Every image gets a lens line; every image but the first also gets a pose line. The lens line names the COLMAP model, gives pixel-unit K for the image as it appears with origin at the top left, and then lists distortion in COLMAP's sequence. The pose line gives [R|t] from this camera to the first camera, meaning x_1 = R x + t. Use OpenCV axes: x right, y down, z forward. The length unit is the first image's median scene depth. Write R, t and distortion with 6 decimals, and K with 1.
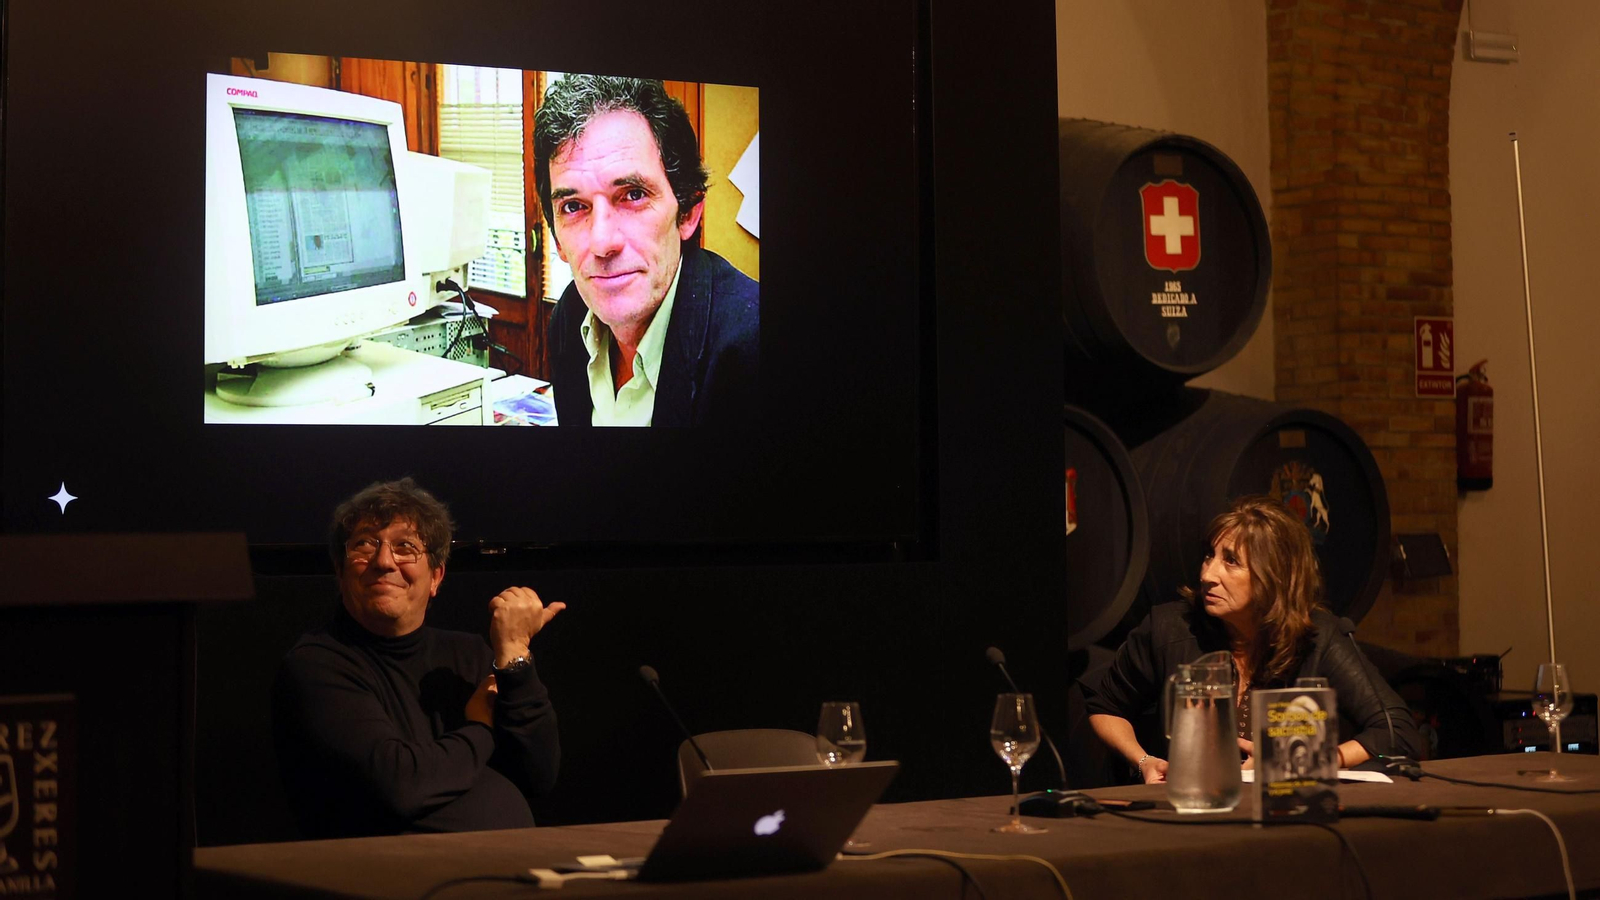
lens RADIAL K [[3411.7, 0, 800.0], [0, 3411.7, 450.0], [0, 0, 1]] dist [-0.305444, 0.471476]
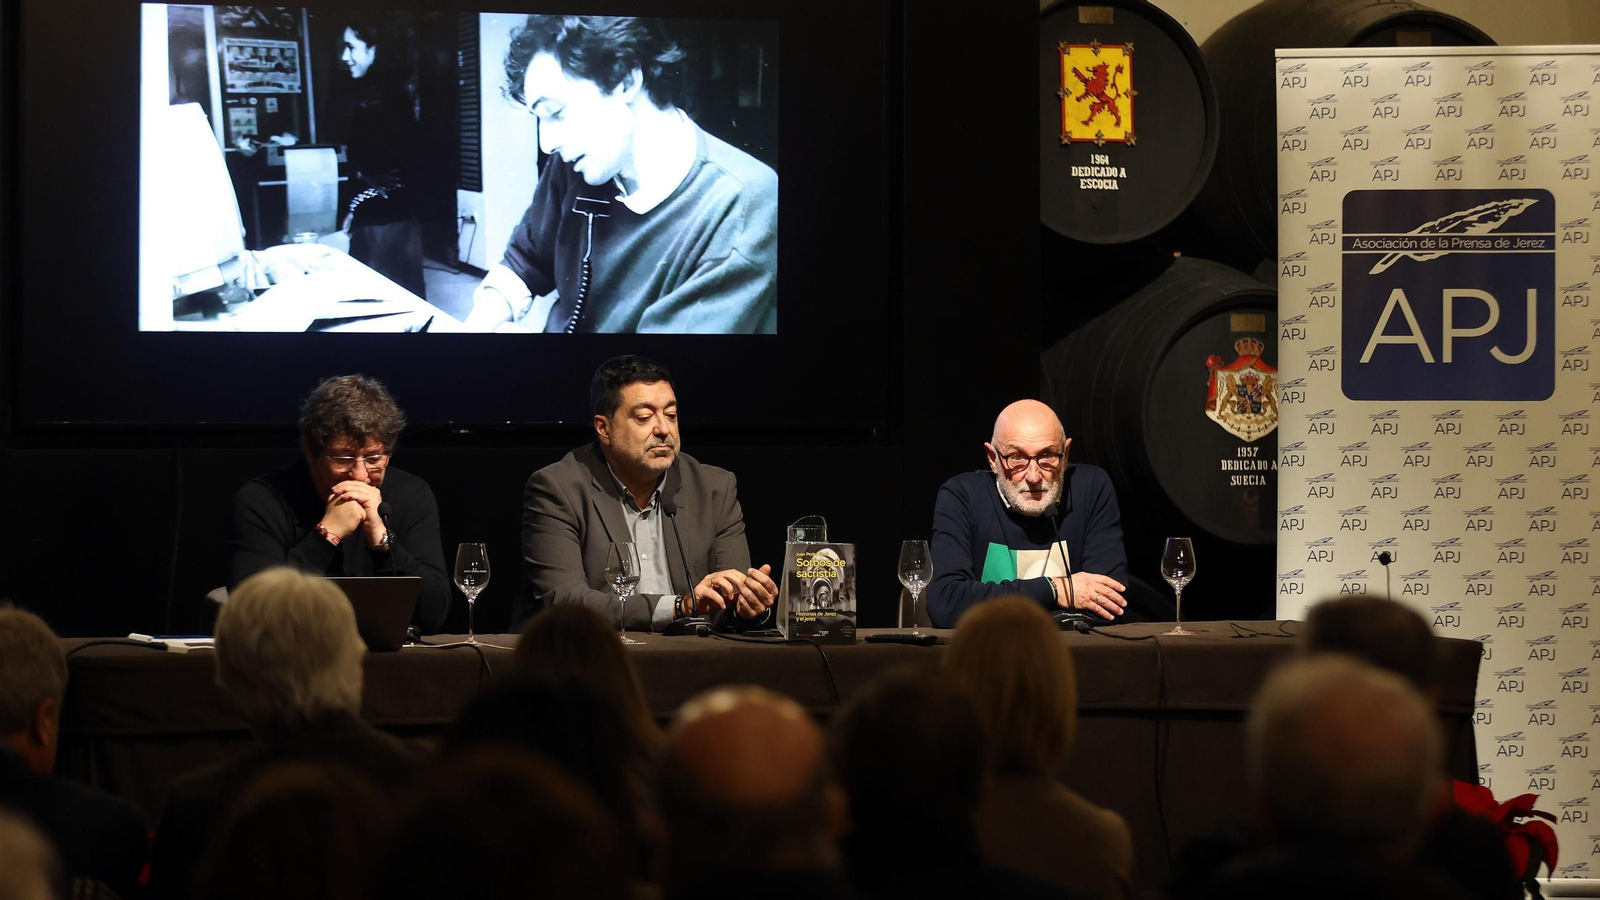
lens RADIAL K [[5604.4, 0, 800.0], [0, 5604.4, 450.0], [0, 0, 1]] dist [-0.139859, -1.332616]
pose [[0.961719, 0.014309, -0.273665, 0.698138], [-0.005571, 0.999450, 0.032680, -0.035825], [0.273982, -0.029904, 0.961270, -1.057553]]
